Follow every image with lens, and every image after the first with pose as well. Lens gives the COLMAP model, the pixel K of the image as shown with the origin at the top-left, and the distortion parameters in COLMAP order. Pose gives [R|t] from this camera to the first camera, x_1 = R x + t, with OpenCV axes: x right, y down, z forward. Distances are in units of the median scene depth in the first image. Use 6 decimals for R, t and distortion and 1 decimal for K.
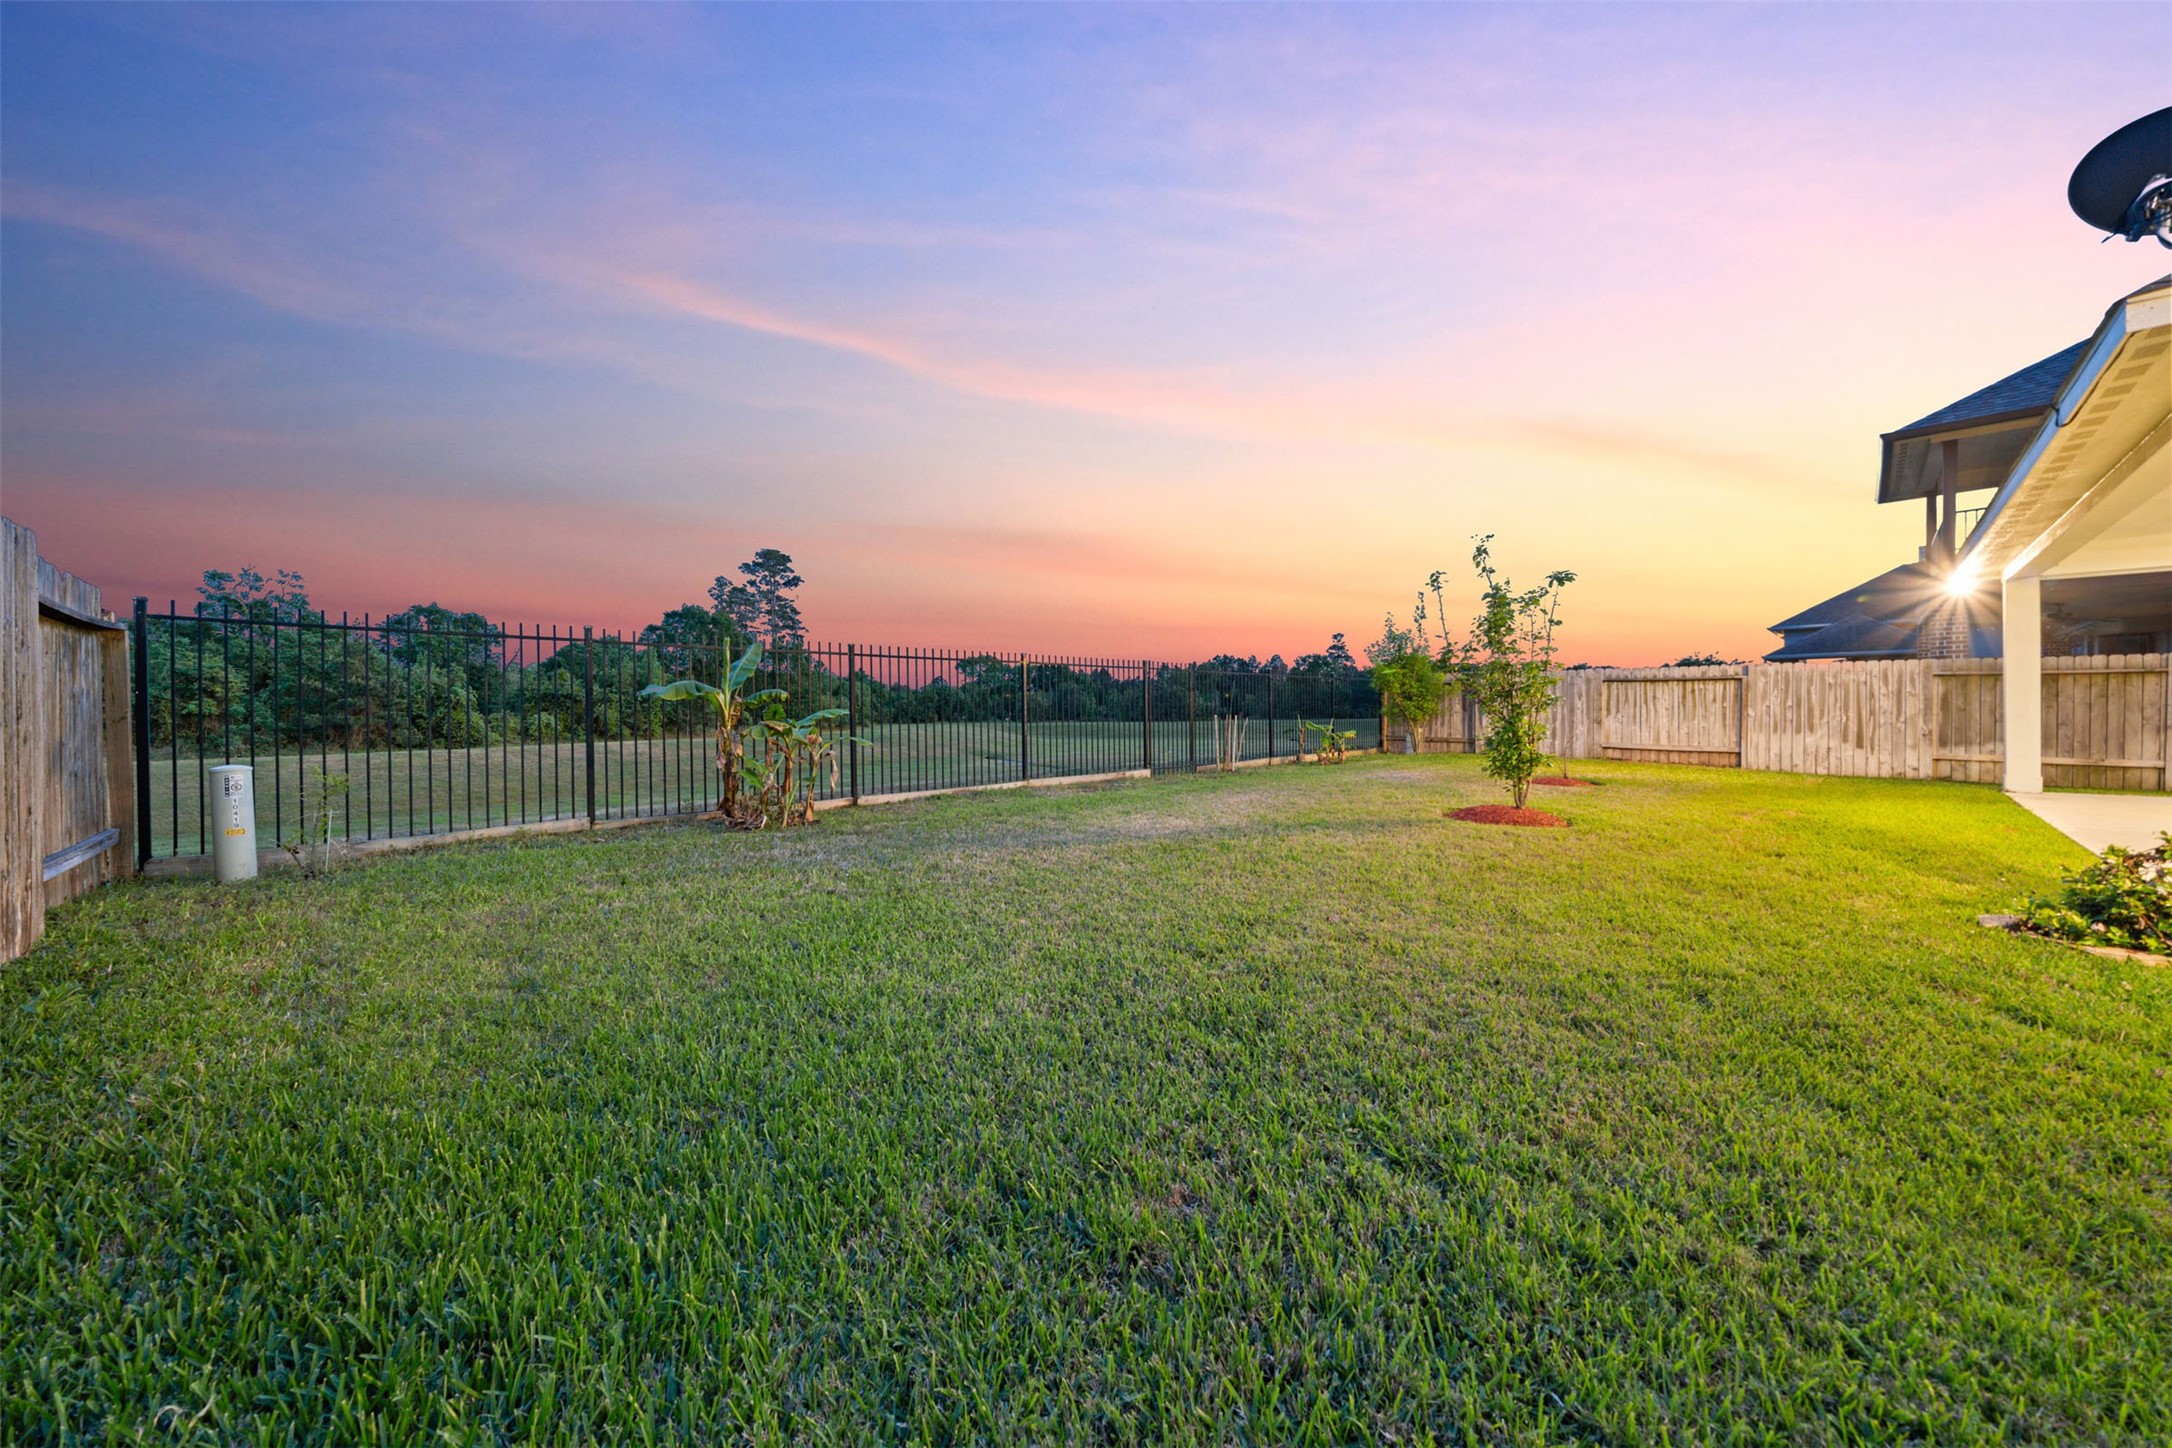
lens RADIAL K [[756.4, 0, 1087.7], [0, 756.4, 719.5], [0, 0, 1]] dist [-0.000030, 0.000041]
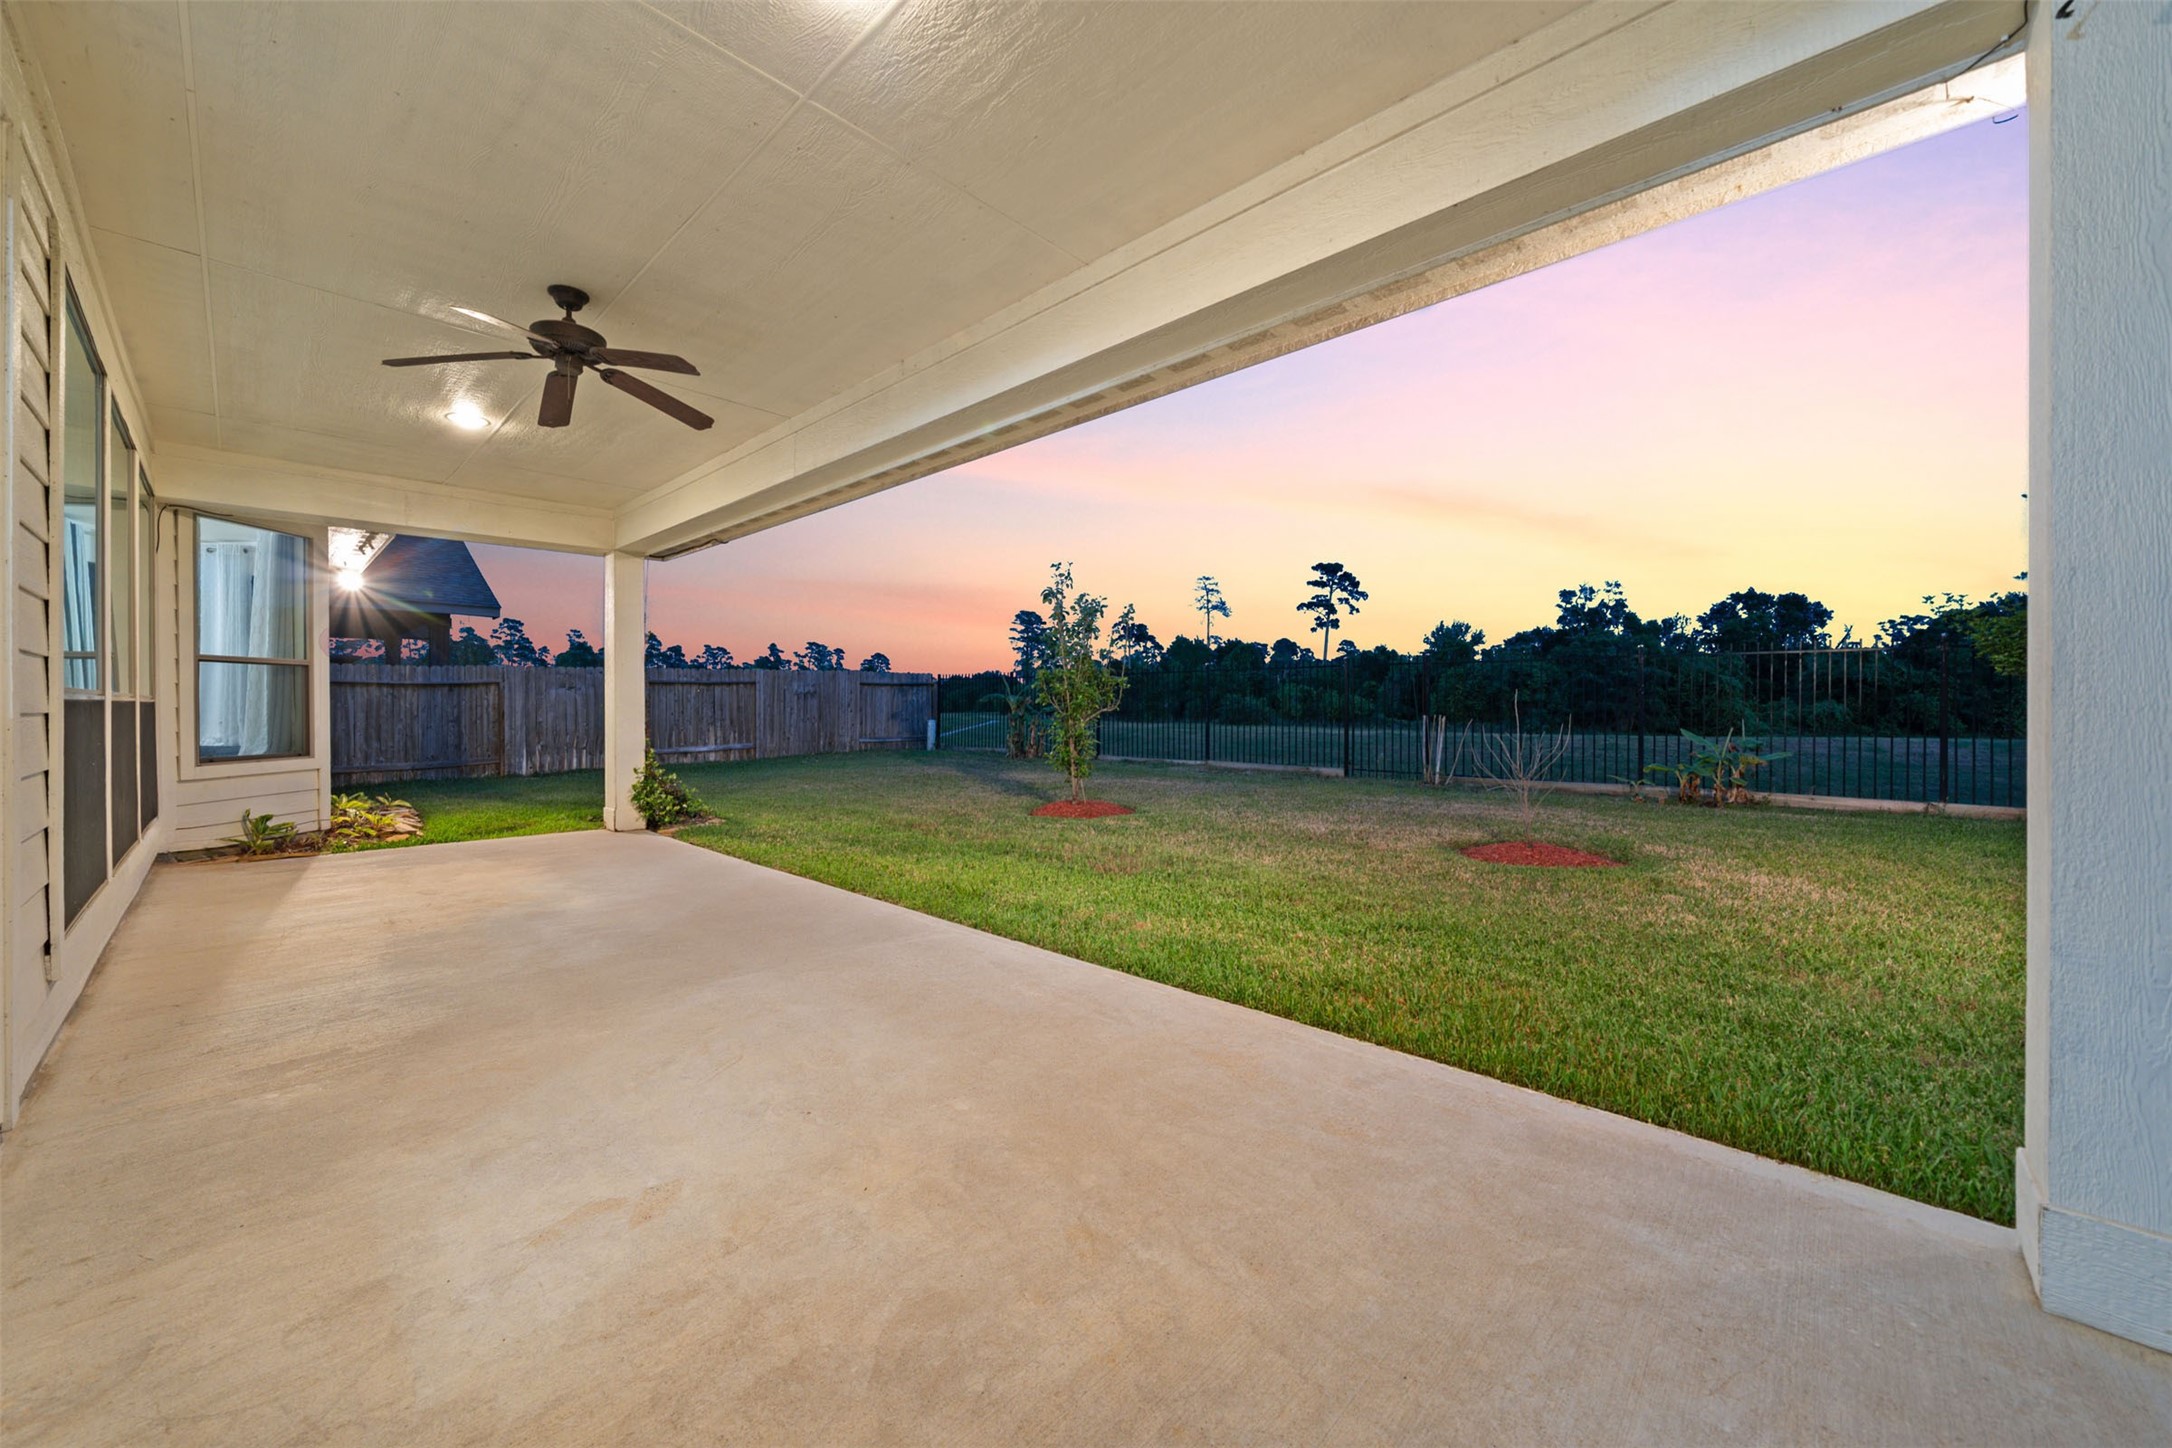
lens RADIAL K [[833.9, 0, 1086.4], [0, 833.9, 708.8], [0, 0, 1]] dist [-0.000126, -0.000006]
pose [[0.074504, 0.012421, -0.997143, 0.192412], [-0.006957, 0.999905, 0.011936, -0.005300], [0.997196, 0.006048, 0.074583, 0.077753]]
